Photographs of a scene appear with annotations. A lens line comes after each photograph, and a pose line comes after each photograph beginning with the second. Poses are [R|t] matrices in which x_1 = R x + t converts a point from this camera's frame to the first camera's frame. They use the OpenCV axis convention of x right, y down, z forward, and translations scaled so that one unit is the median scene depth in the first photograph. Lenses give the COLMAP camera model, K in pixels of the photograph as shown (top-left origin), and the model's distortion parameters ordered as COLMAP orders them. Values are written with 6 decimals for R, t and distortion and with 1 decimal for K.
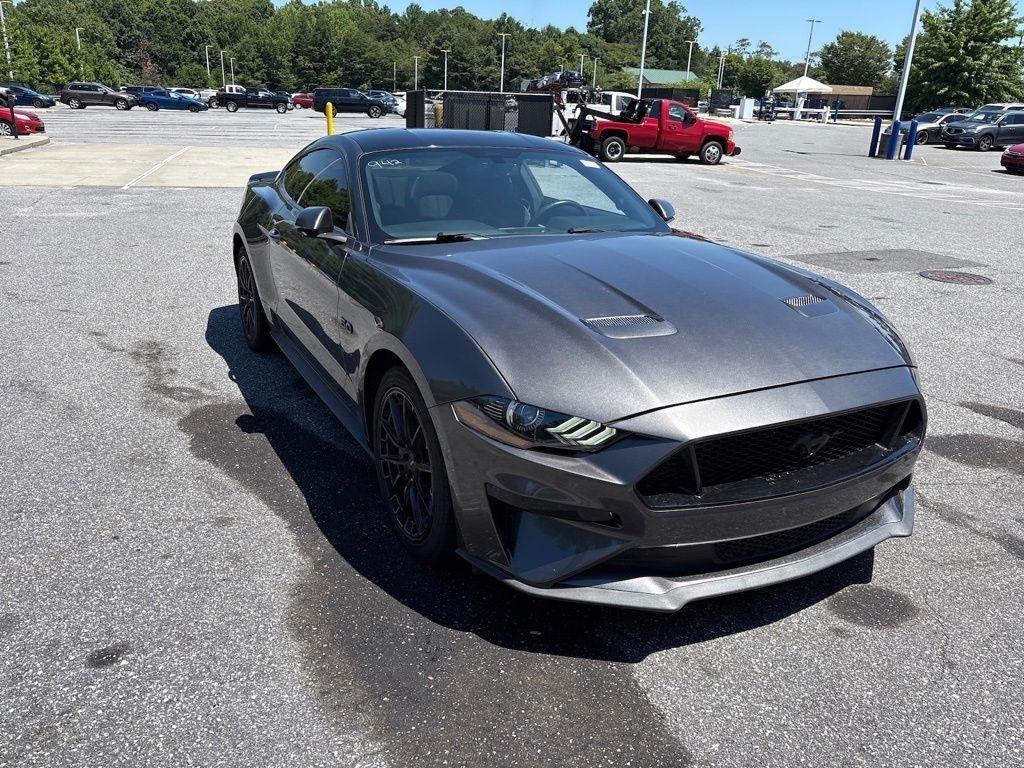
lens RADIAL K [[771.4, 0, 516.3], [0, 771.4, 375.3], [0, 0, 1]] dist [0.045142, -0.042752]
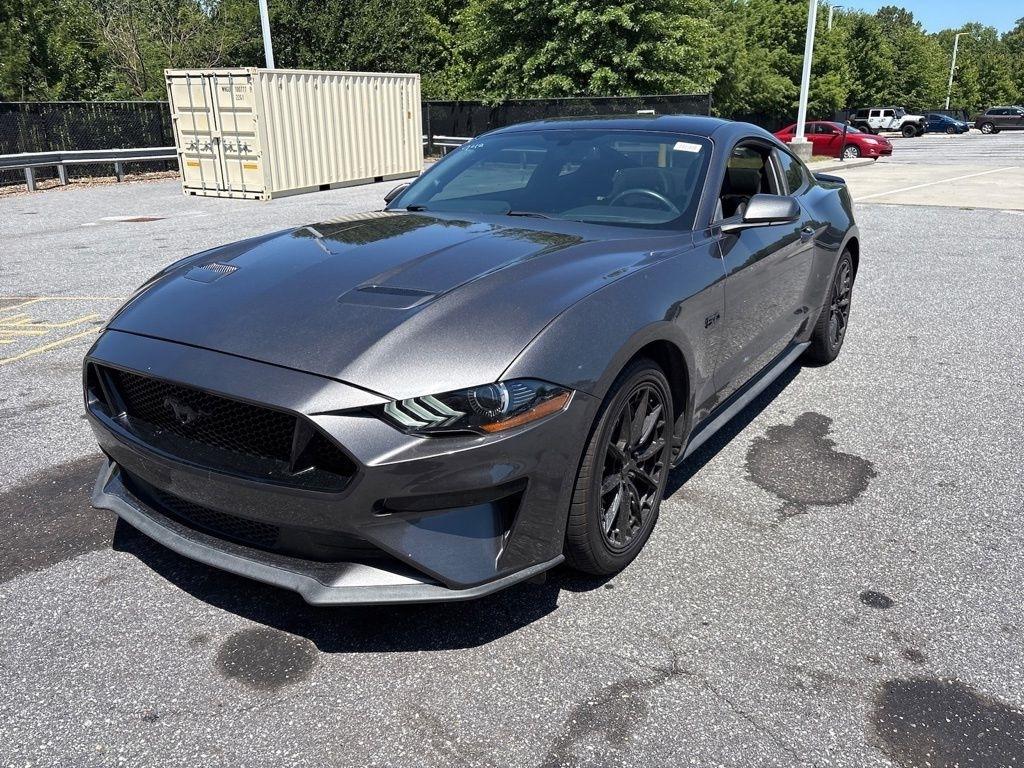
lens RADIAL K [[771.4, 0, 515.0], [0, 771.4, 378.4], [0, 0, 1]] dist [0.045142, -0.042752]
pose [[0.484813, 0.231453, -0.843437, 0.050541], [-0.255829, 0.959700, 0.116305, -0.006172], [0.836366, 0.159390, 0.524487, 0.031126]]
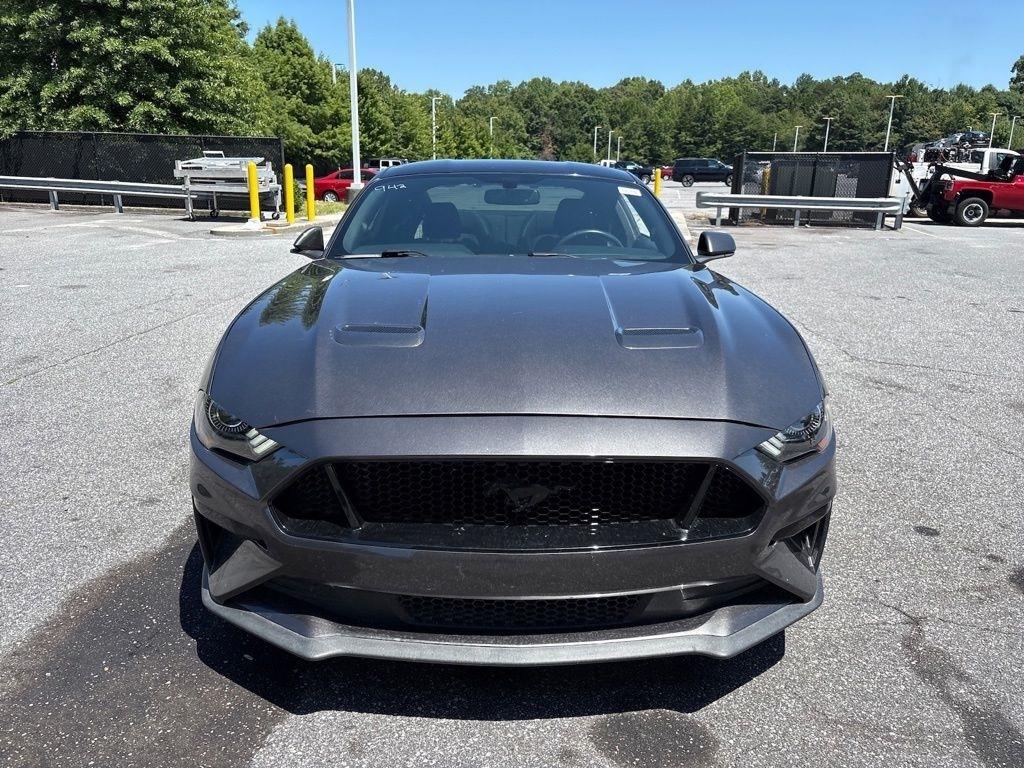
lens RADIAL K [[771.4, 0, 522.9], [0, 771.4, 387.7], [0, 0, 1]] dist [0.045142, -0.042752]
pose [[0.899348, 0.096151, -0.426530, 0.026277], [-0.126008, 0.991128, -0.042265, 0.000493], [0.418682, 0.091757, 0.903485, 0.010504]]
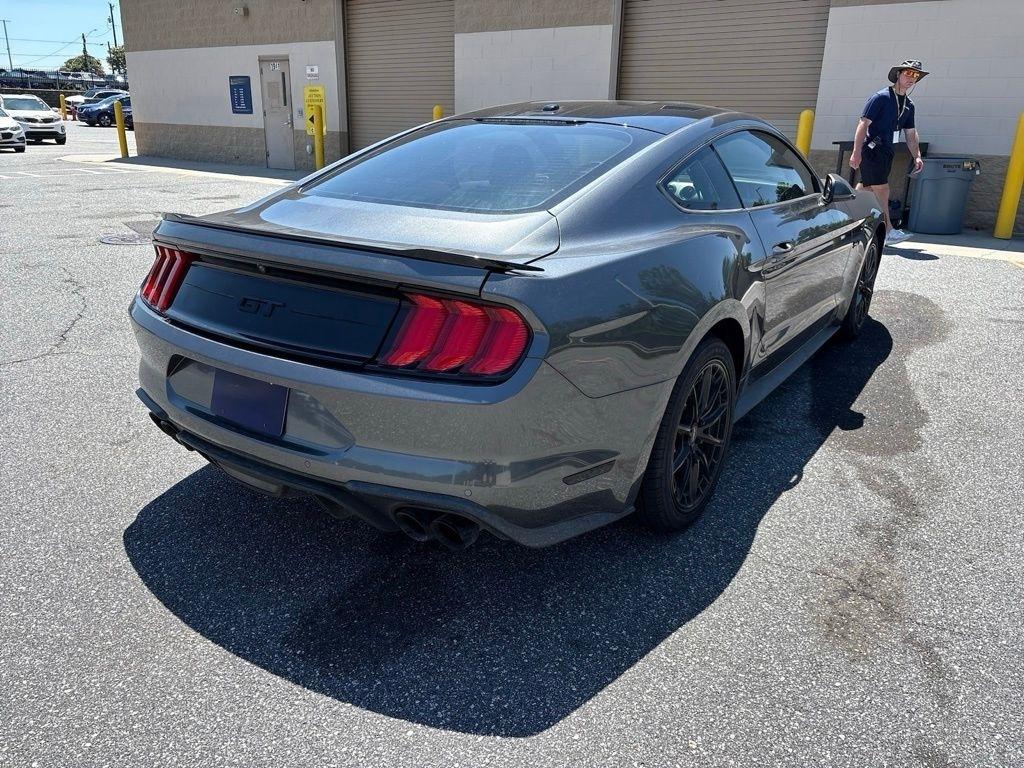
lens RADIAL K [[771.4, 0, 514.3], [0, 771.4, 376.2], [0, 0, 1]] dist [0.045142, -0.042752]
pose [[-0.463257, -0.329047, 0.822874, -0.058883], [0.252348, 0.841102, 0.478401, -0.034838], [-0.849537, 0.429273, -0.306612, 0.103740]]
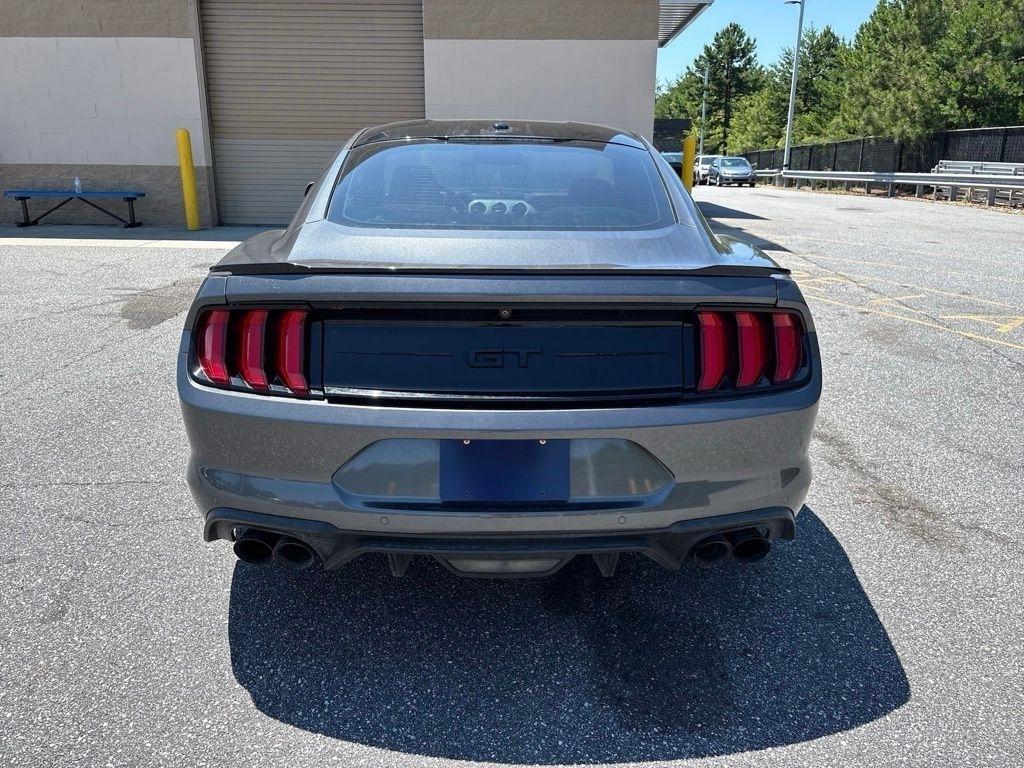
lens RADIAL K [[771.4, 0, 514.0], [0, 771.4, 388.5], [0, 0, 1]] dist [0.045142, -0.042752]
pose [[-0.892820, -0.180760, 0.412550, -0.035348], [0.101118, 0.812117, 0.574666, -0.039542], [-0.438916, 0.554789, -0.706797, 0.123199]]
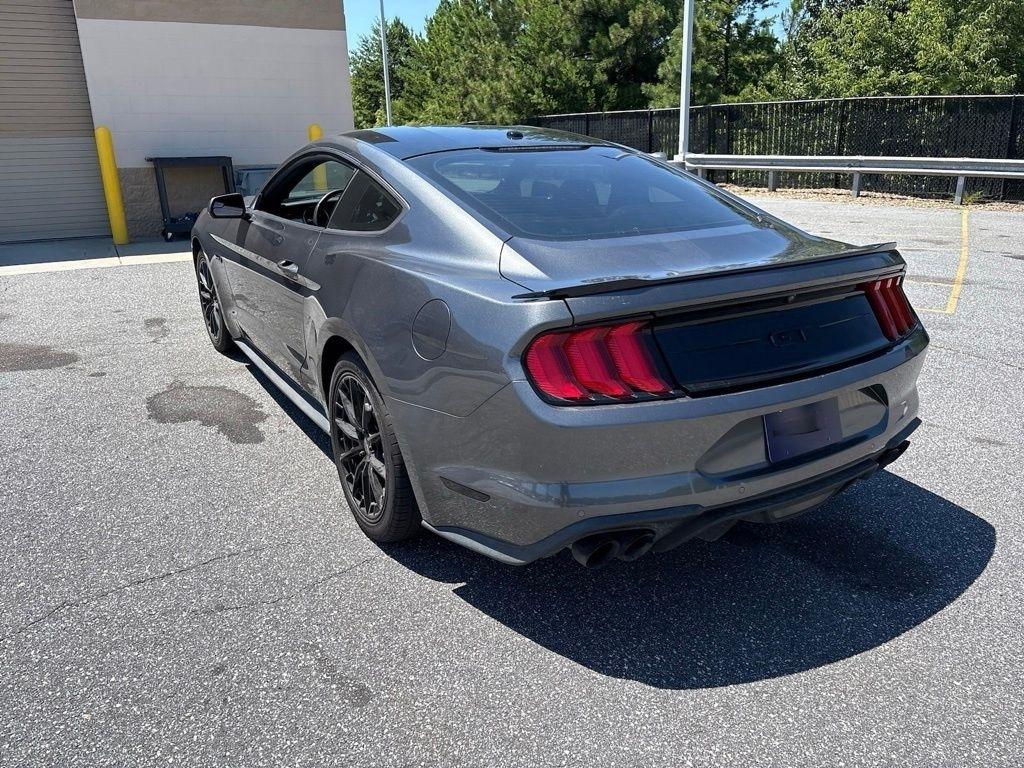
lens RADIAL K [[771.4, 0, 511.8], [0, 771.4, 379.9], [0, 0, 1]] dist [0.045142, -0.042752]
pose [[-0.997814, -0.010934, -0.065176, -0.006387], [-0.047709, 0.801617, 0.595931, -0.042854], [0.045730, 0.597737, -0.800387, 0.131577]]
